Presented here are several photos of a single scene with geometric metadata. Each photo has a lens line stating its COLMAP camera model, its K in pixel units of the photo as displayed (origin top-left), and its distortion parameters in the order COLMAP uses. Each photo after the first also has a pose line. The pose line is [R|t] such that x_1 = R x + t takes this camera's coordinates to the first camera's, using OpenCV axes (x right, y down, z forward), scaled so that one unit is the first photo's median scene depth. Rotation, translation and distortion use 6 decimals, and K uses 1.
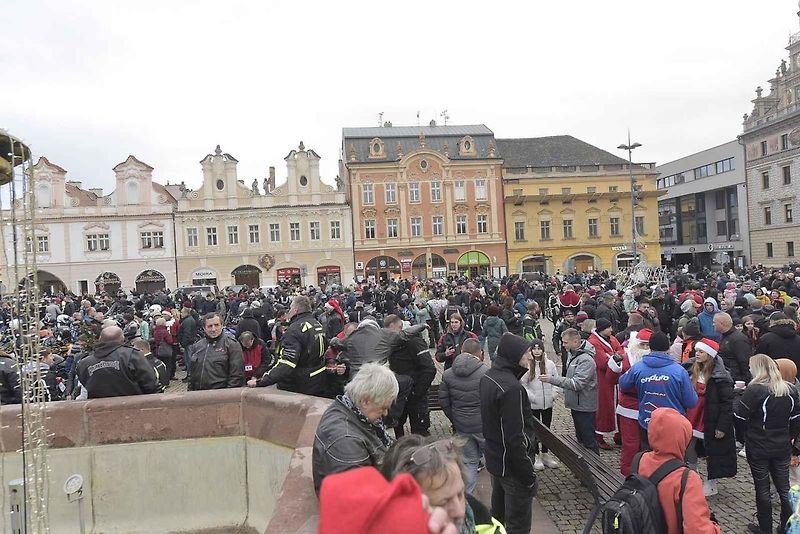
lens RADIAL K [[382.7, 0, 541.4], [0, 382.7, 266.5], [0, 0, 1]] dist [0.012023, -0.000258]
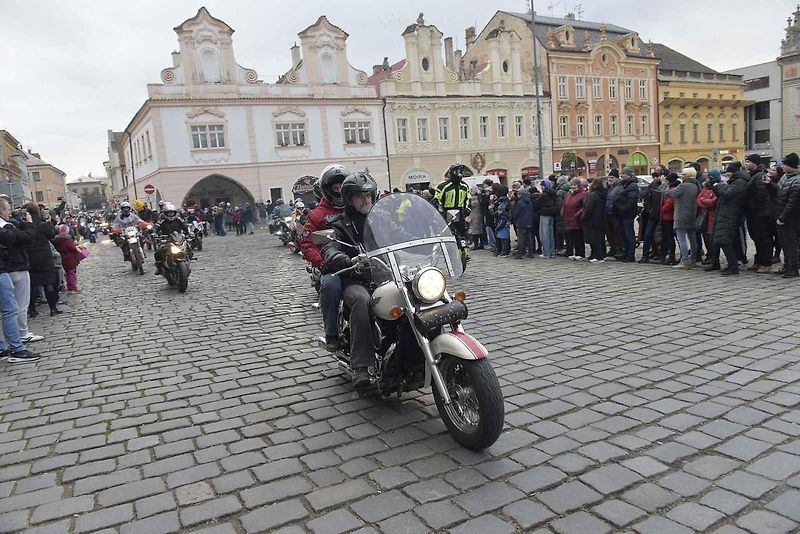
lens RADIAL K [[548.3, 0, 400.0], [0, 548.3, 267.0], [0, 0, 1]] dist [-0.050072, -0.000132]
pose [[0.904932, -0.081275, 0.417724, -1.361584], [0.033028, 0.992045, 0.121470, 0.064423], [-0.424273, -0.096126, 0.900418, -0.031222]]
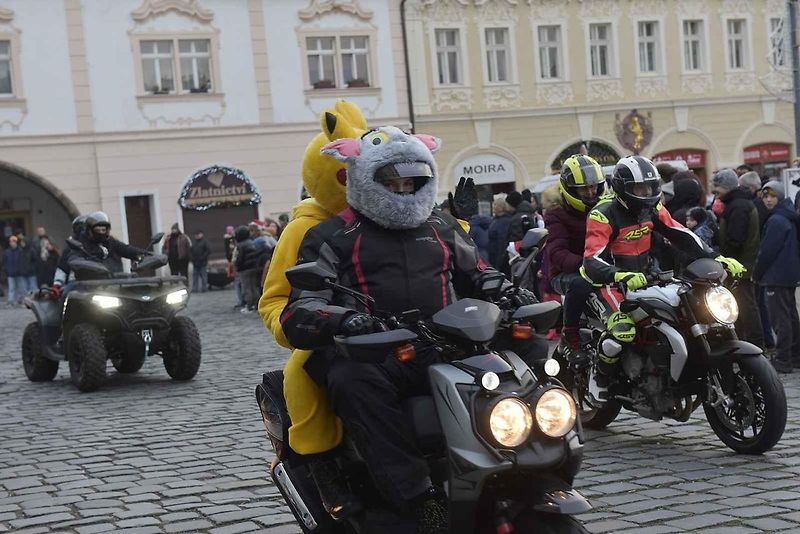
lens RADIAL K [[1317.2, 0, 400.0], [0, 1317.2, 267.0], [0, 0, 1]] dist [0.147145, -0.073383]
pose [[0.918743, -0.041785, 0.392640, -1.349703], [0.033477, 0.999048, 0.027987, 0.067498], [-0.393435, -0.012568, 0.919266, -0.010349]]
